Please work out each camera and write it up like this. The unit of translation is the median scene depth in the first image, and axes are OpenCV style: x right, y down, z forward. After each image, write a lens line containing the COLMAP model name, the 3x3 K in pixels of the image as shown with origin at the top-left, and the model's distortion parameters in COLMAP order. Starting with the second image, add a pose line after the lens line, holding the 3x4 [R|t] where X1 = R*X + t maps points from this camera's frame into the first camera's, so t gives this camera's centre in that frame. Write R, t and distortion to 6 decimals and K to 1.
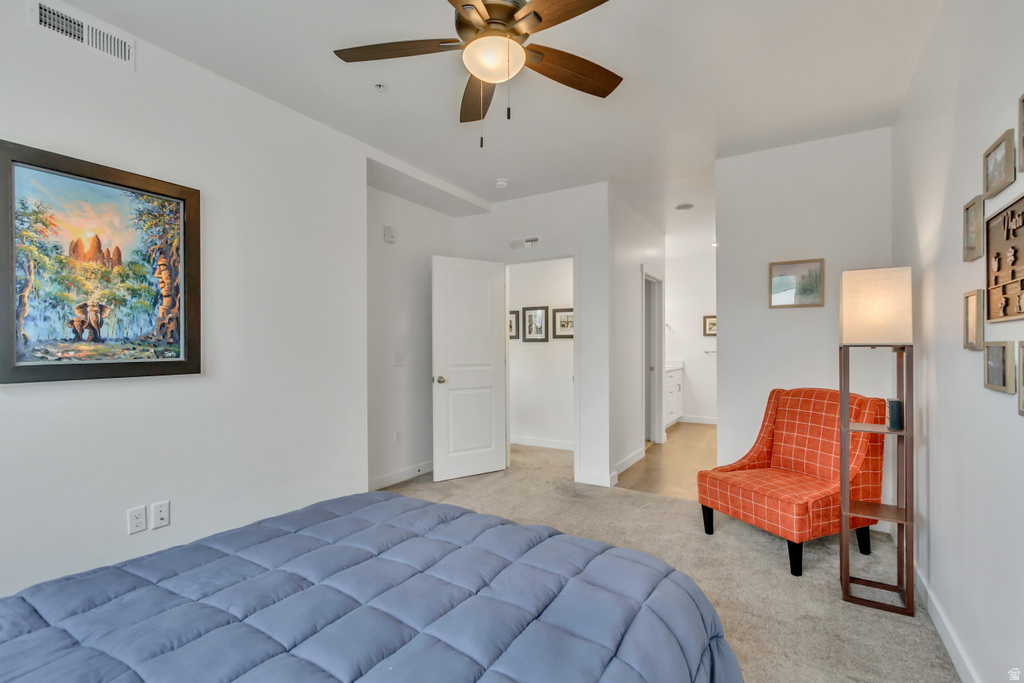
lens RADIAL K [[470.4, 0, 517.7], [0, 470.4, 344.9], [0, 0, 1]] dist [0.012109, -0.004424]
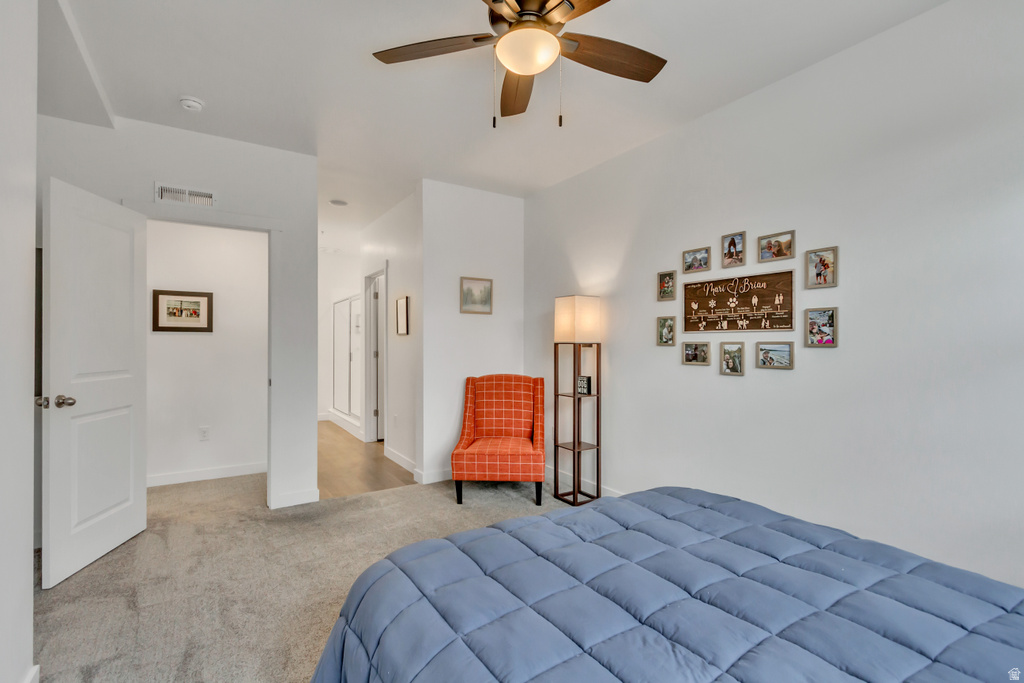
lens RADIAL K [[470.4, 0, 514.0], [0, 470.4, 341.7], [0, 0, 1]] dist [0.012109, -0.004424]
pose [[0.445055, 0.006798, 0.895478, -0.533932], [-0.005289, 0.999974, -0.004963, 0.003867], [-0.895488, -0.002527, 0.445079, 0.332207]]
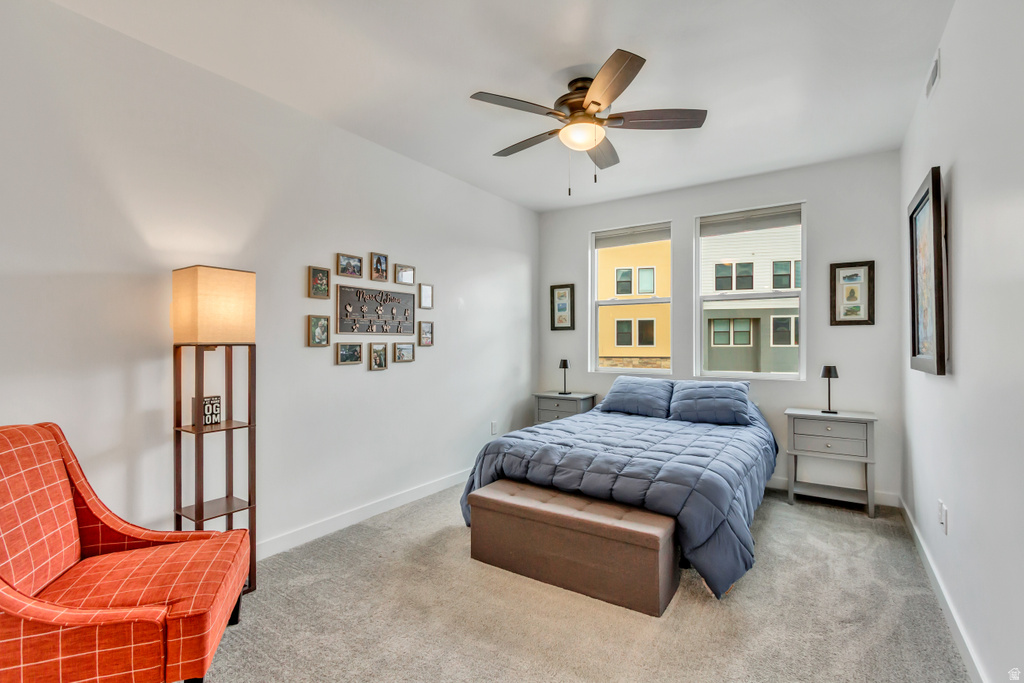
lens RADIAL K [[470.4, 0, 507.9], [0, 470.4, 341.1], [0, 0, 1]] dist [0.012109, -0.004424]
pose [[-0.997501, 0.002064, 0.070626, 0.033836], [0.001724, 0.999987, -0.004878, 0.000102], [-0.070635, -0.004744, -0.997491, 1.342713]]
